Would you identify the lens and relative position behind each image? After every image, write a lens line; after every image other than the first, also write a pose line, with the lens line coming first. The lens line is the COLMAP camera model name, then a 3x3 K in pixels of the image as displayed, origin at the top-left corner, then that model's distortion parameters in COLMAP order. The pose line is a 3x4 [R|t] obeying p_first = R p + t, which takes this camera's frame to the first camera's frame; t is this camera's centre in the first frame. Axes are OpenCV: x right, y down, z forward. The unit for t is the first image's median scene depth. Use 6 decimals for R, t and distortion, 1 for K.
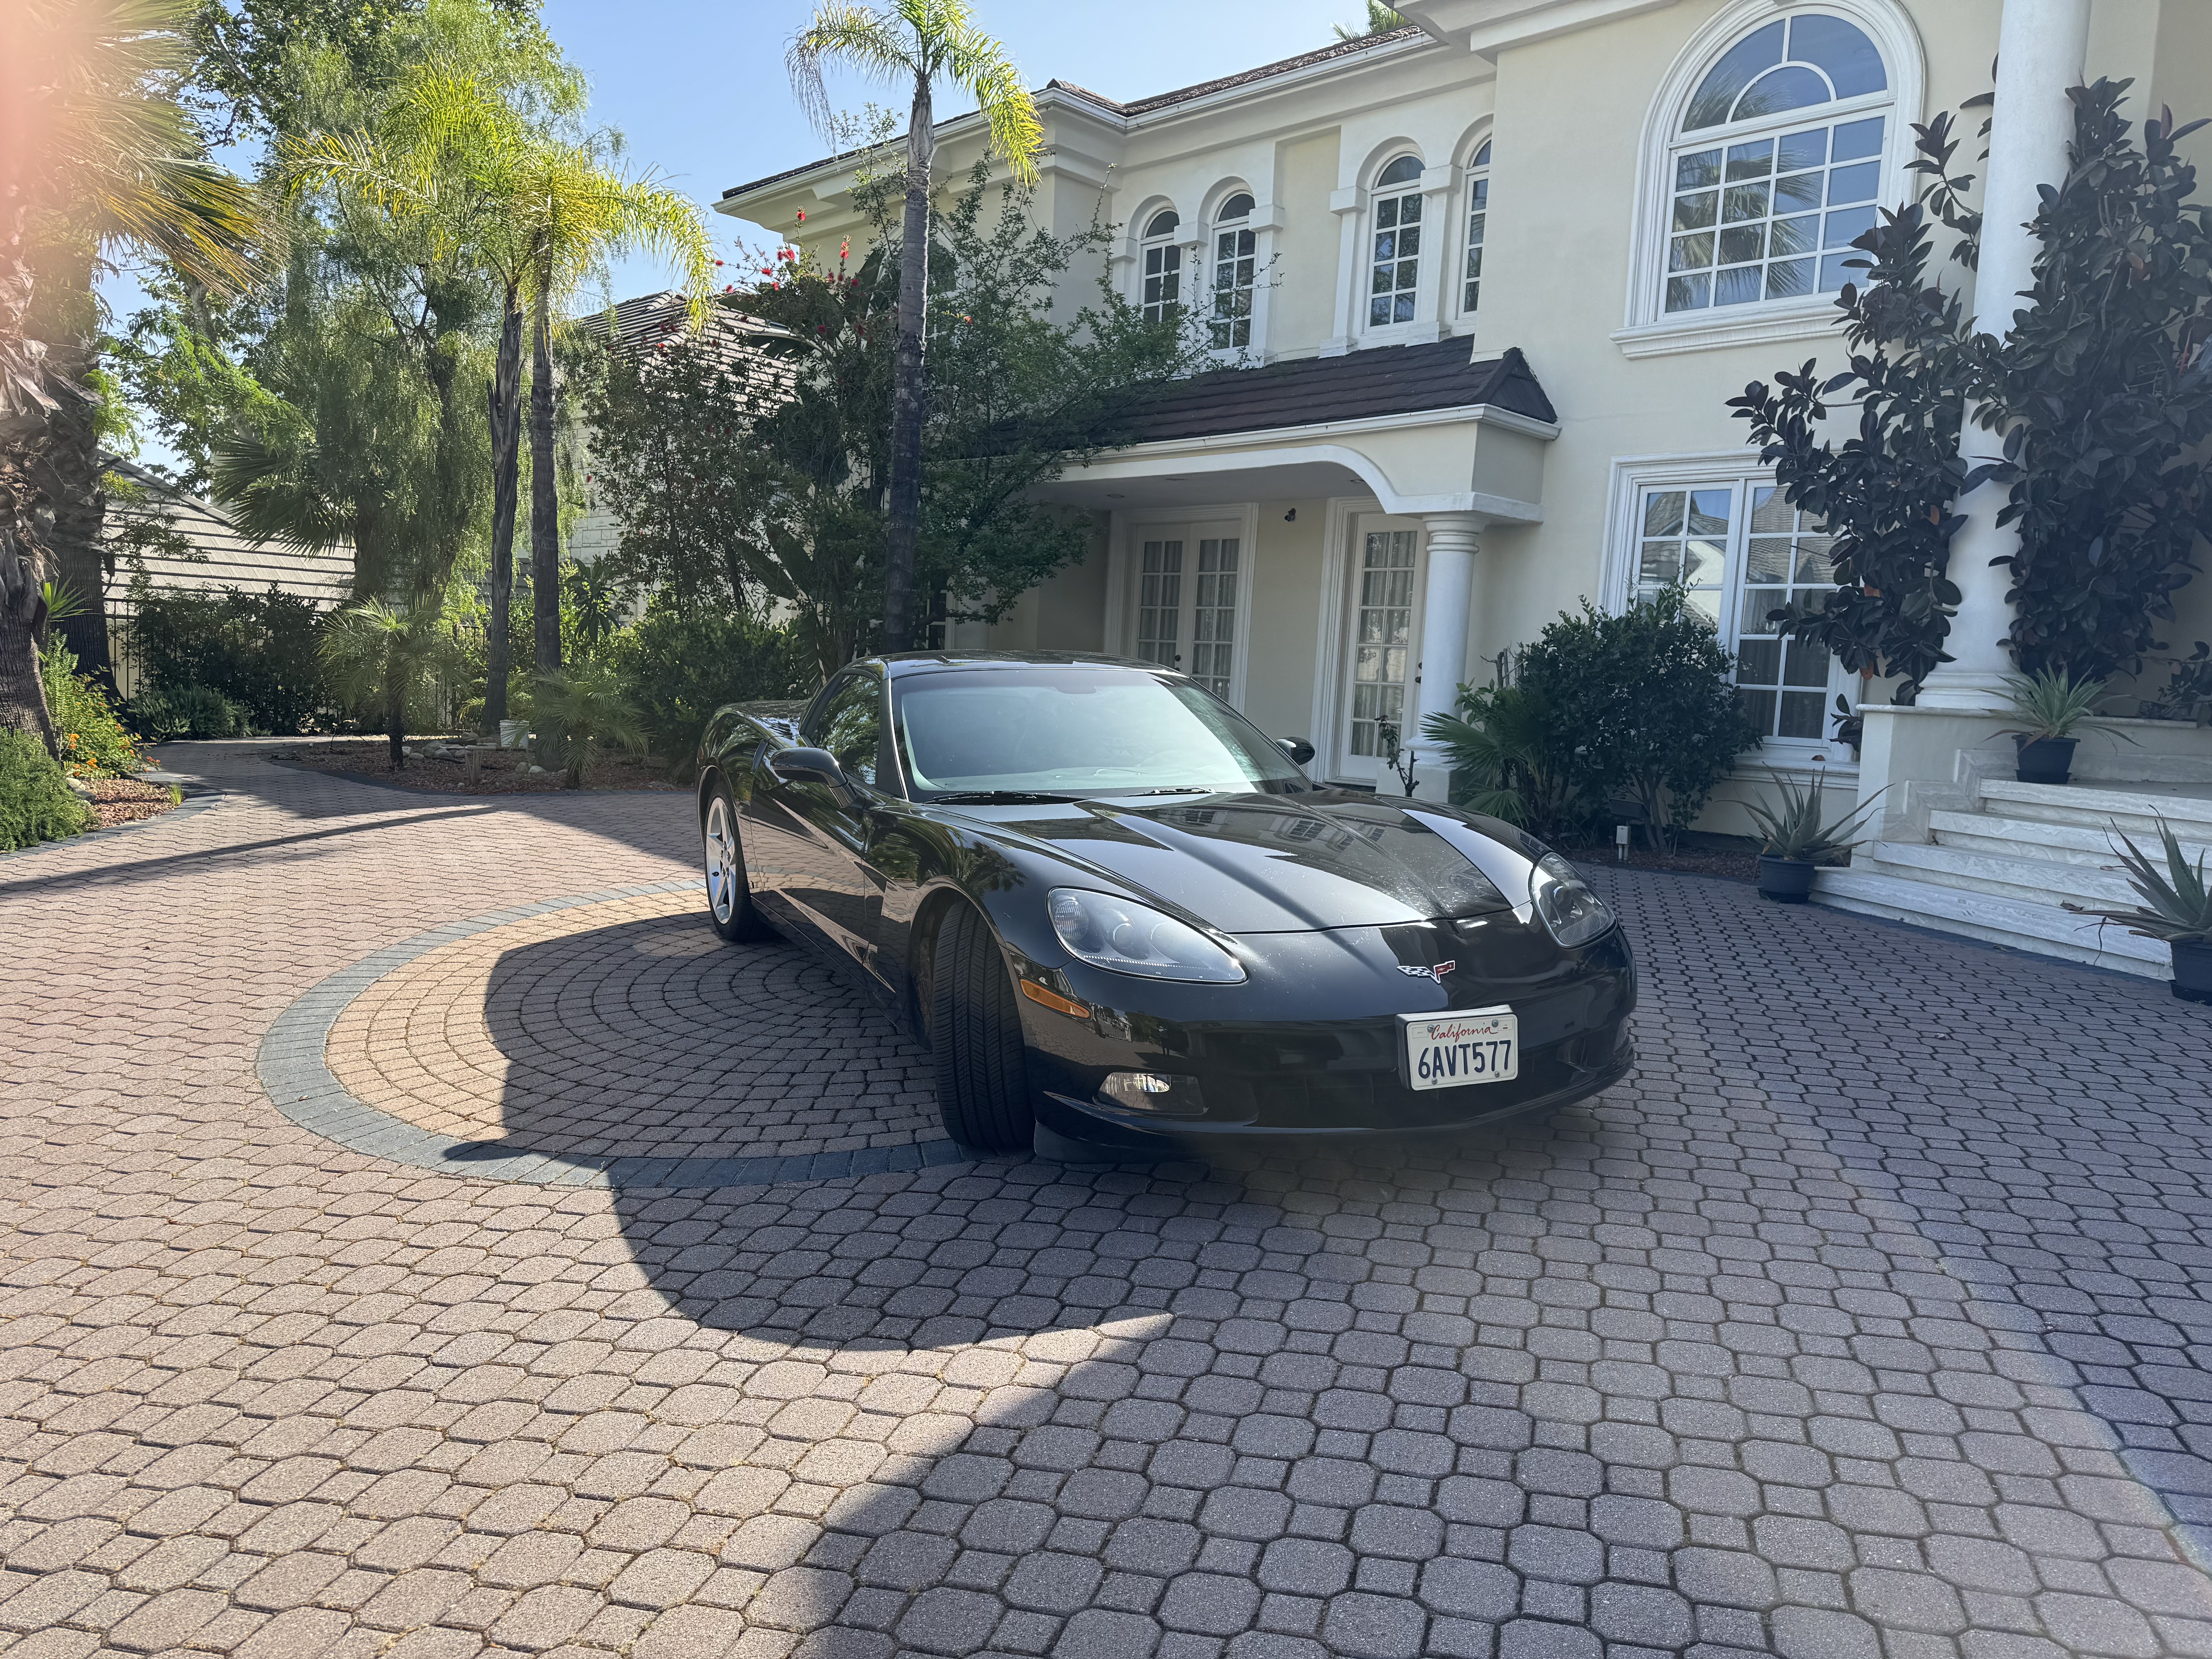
lens RADIAL K [[1505.7, 0, 1095.8], [0, 1505.7, 864.0], [0, 0, 1]] dist [0.093818, -0.183298]
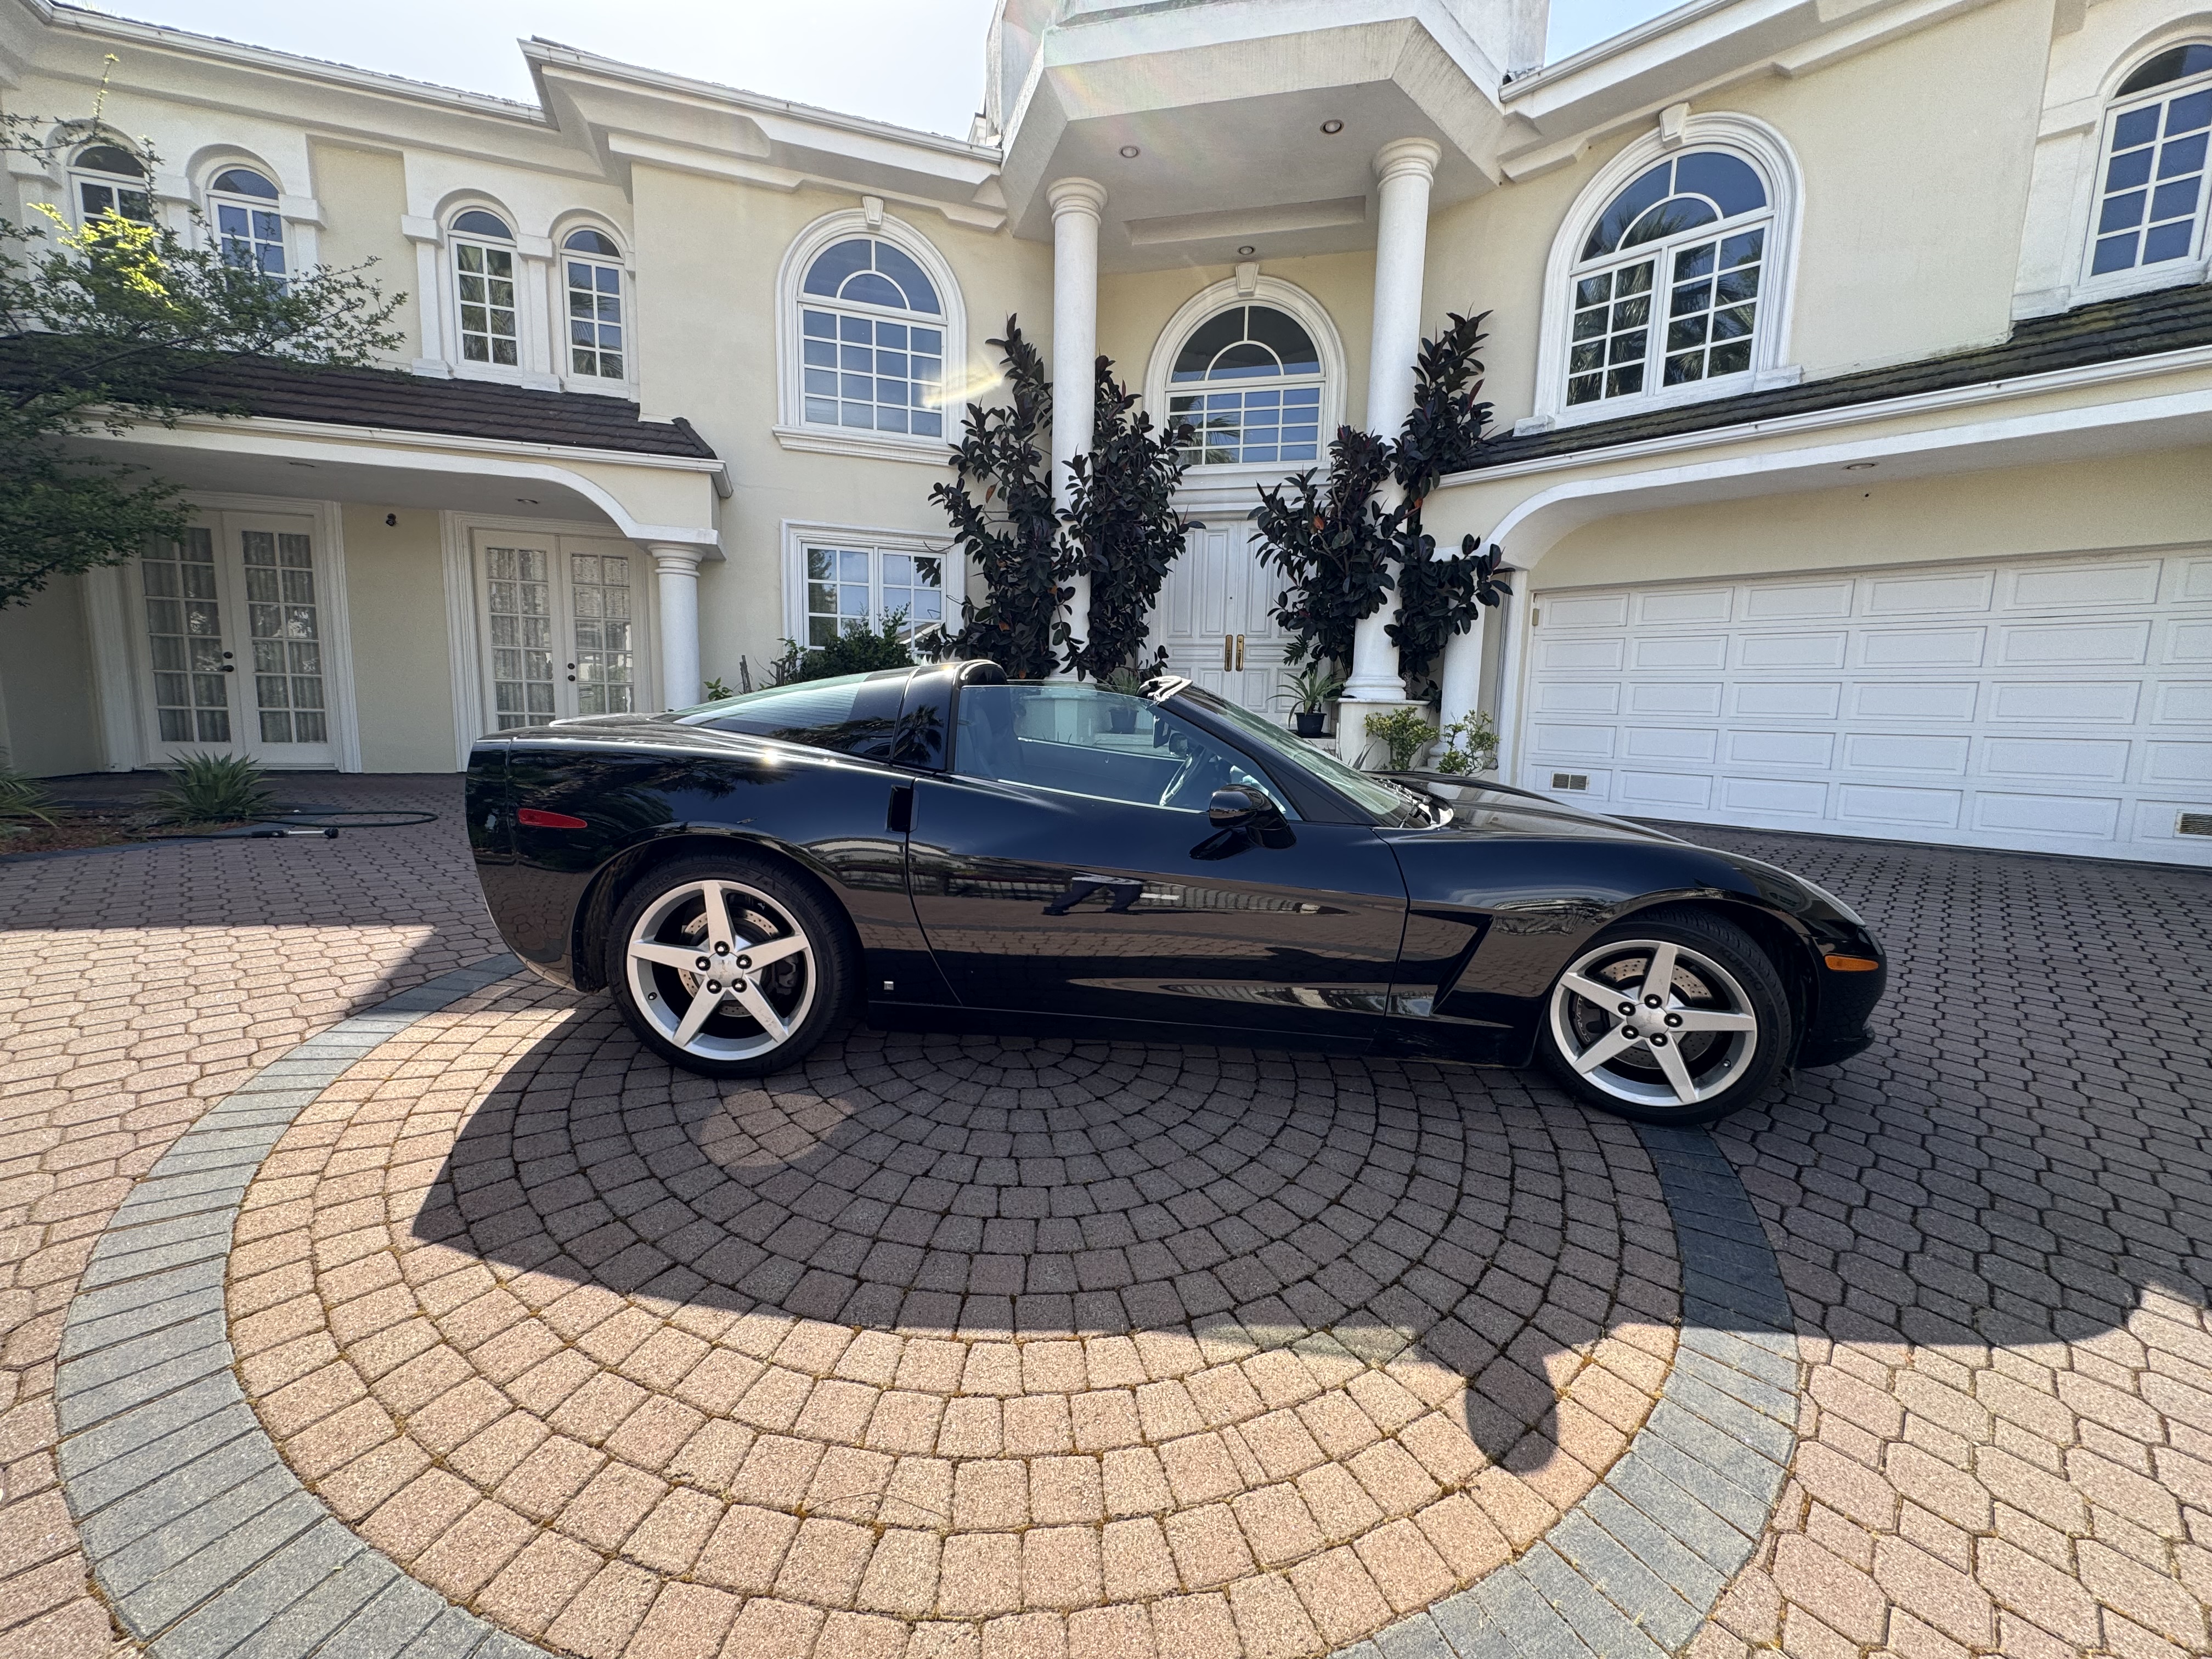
lens RADIAL K [[889.5, 0, 1102.8], [0, 889.5, 823.2], [0, 0, 1]] dist [-0.000178, 0.000525]
pose [[0.452221, -0.152640, 0.878748, -0.278368], [0.108008, 0.987368, 0.115925, -0.052155], [-0.885342, 0.042488, 0.462995, 0.361333]]
